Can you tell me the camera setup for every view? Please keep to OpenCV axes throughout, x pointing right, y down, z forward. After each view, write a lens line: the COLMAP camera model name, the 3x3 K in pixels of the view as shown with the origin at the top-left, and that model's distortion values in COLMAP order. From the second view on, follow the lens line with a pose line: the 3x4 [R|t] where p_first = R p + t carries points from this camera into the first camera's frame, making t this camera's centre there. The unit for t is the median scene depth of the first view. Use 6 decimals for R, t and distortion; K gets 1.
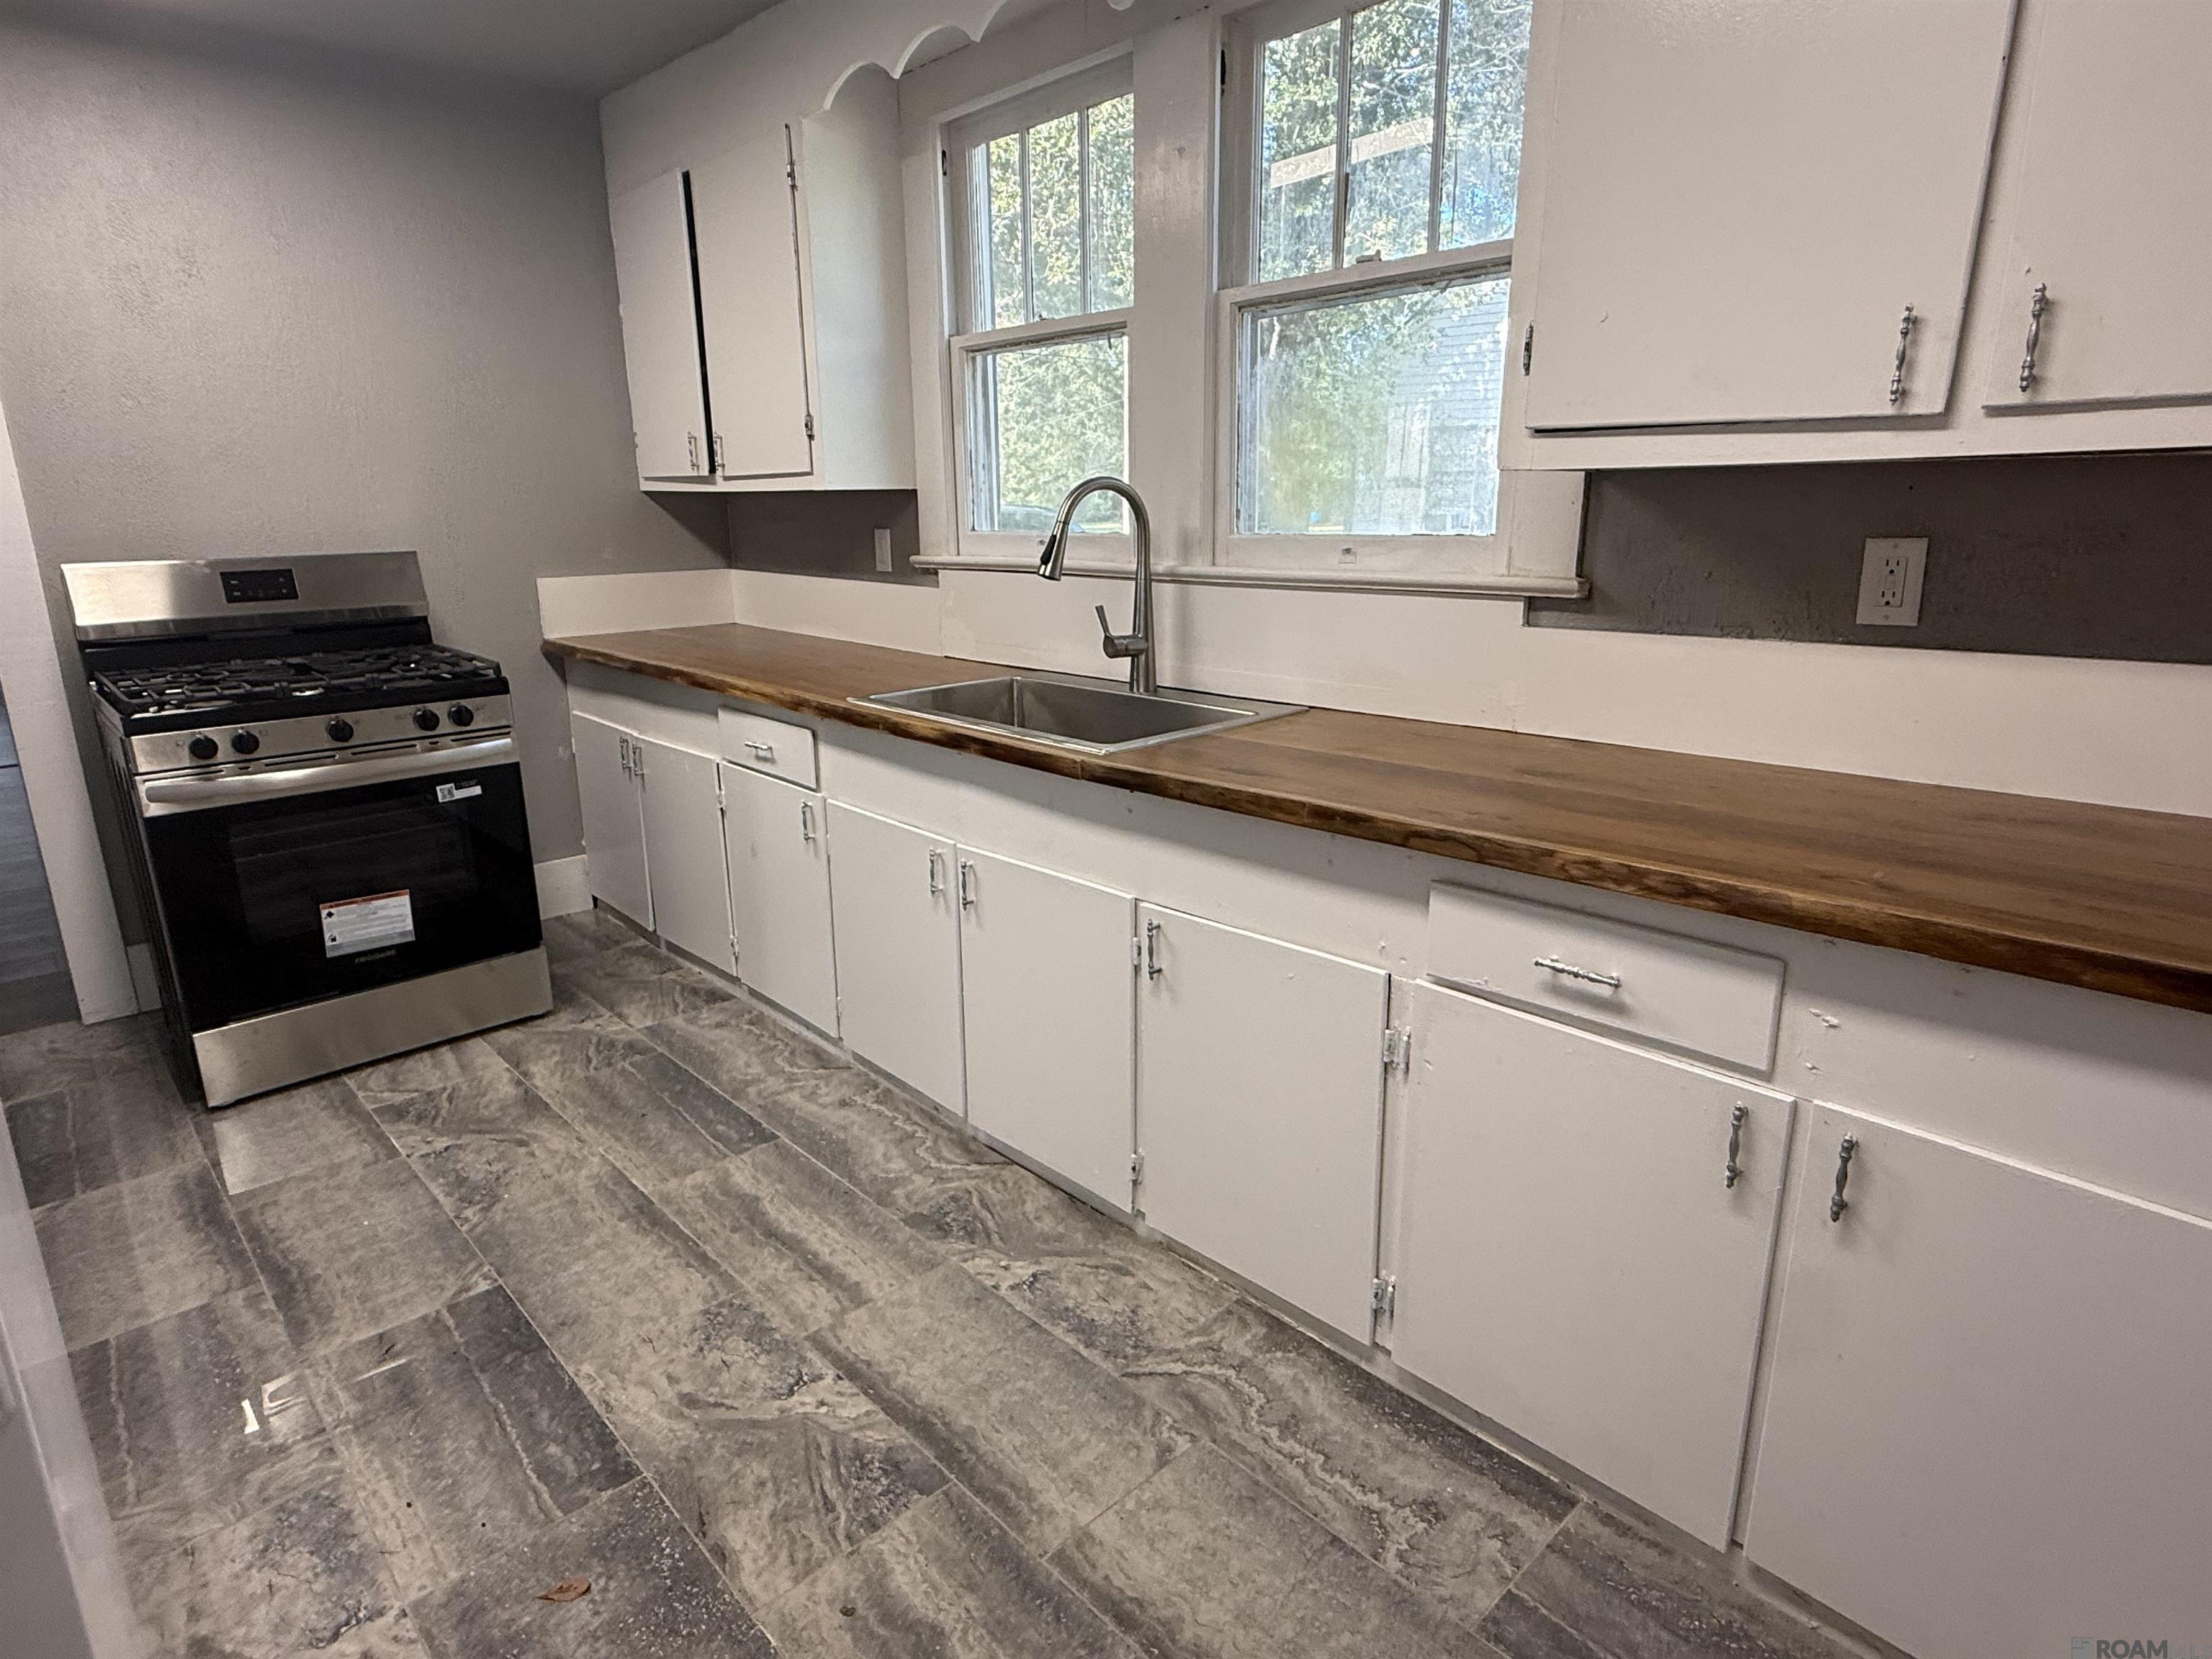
lens RADIAL K [[1209.5, 0, 1101.1], [0, 1209.5, 826.1], [0, 0, 1]] dist [0.000472, 0.002357]
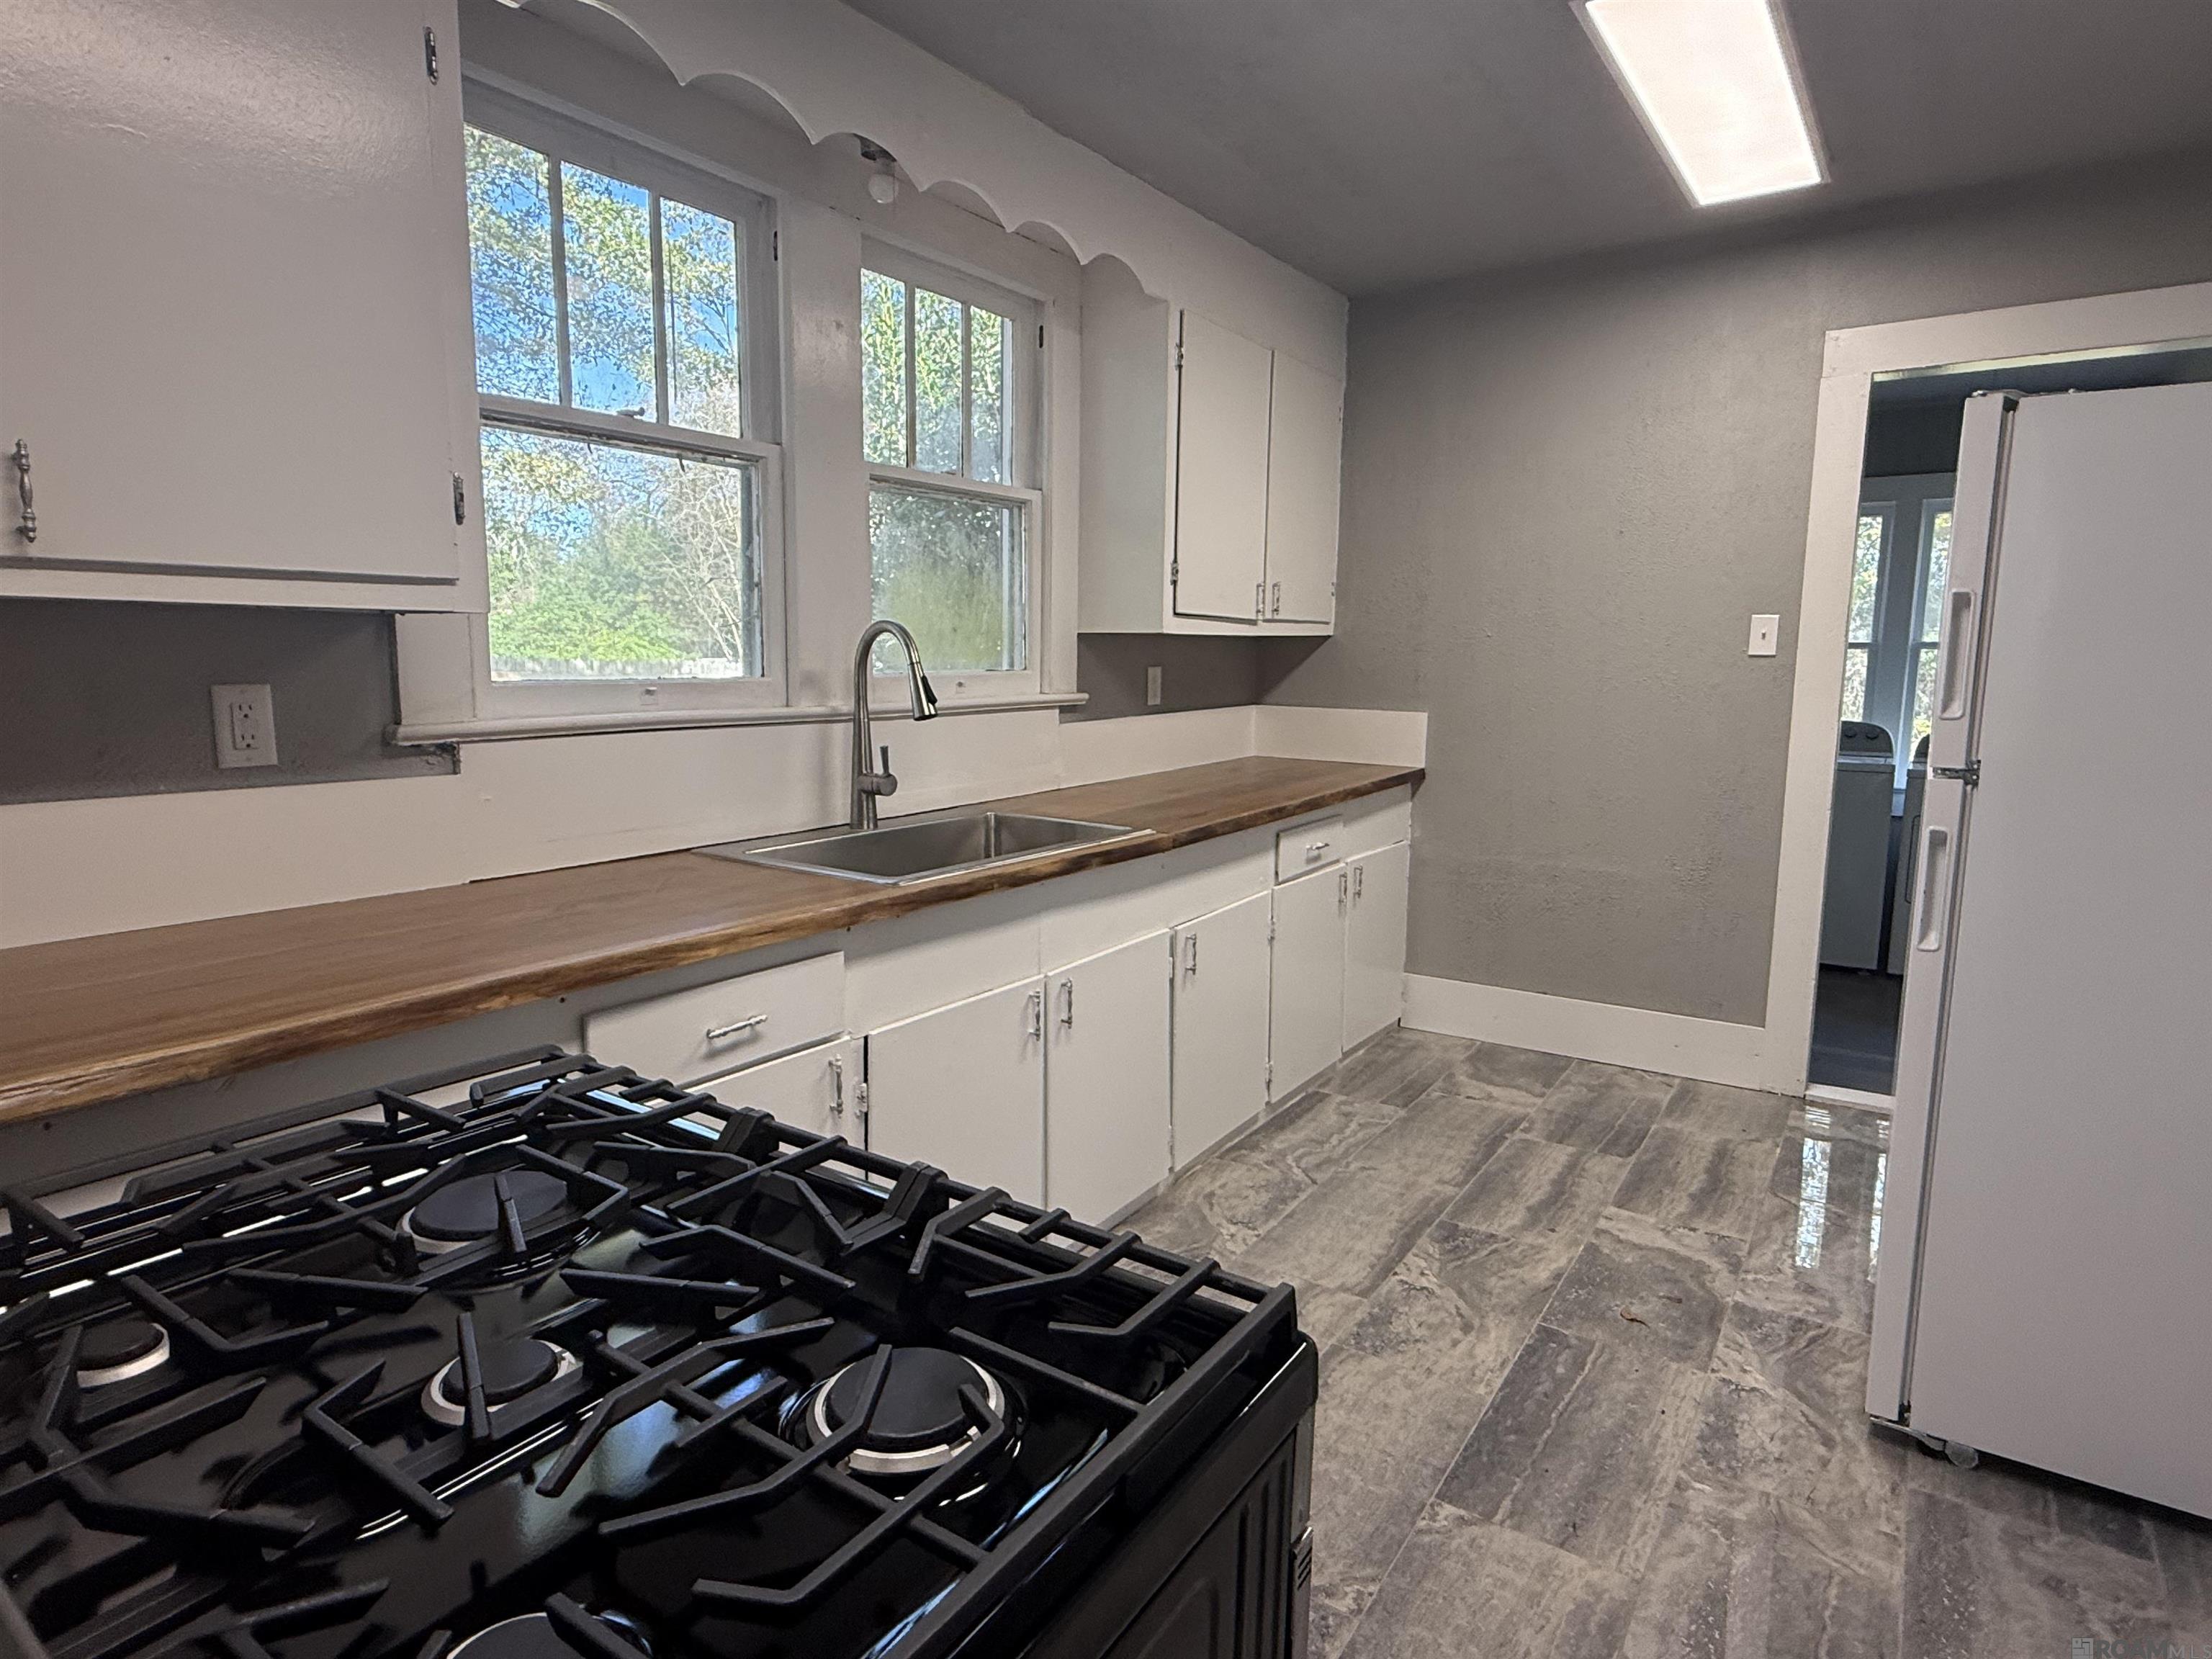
lens RADIAL K [[1209.5, 0, 1101.1], [0, 1209.5, 826.1], [0, 0, 1]] dist [0.000472, 0.002357]
pose [[-0.213020, -0.131576, 0.968148, -1.374782], [0.247772, 0.951225, 0.183793, -0.349583], [-0.945109, 0.279031, -0.170029, 1.380914]]
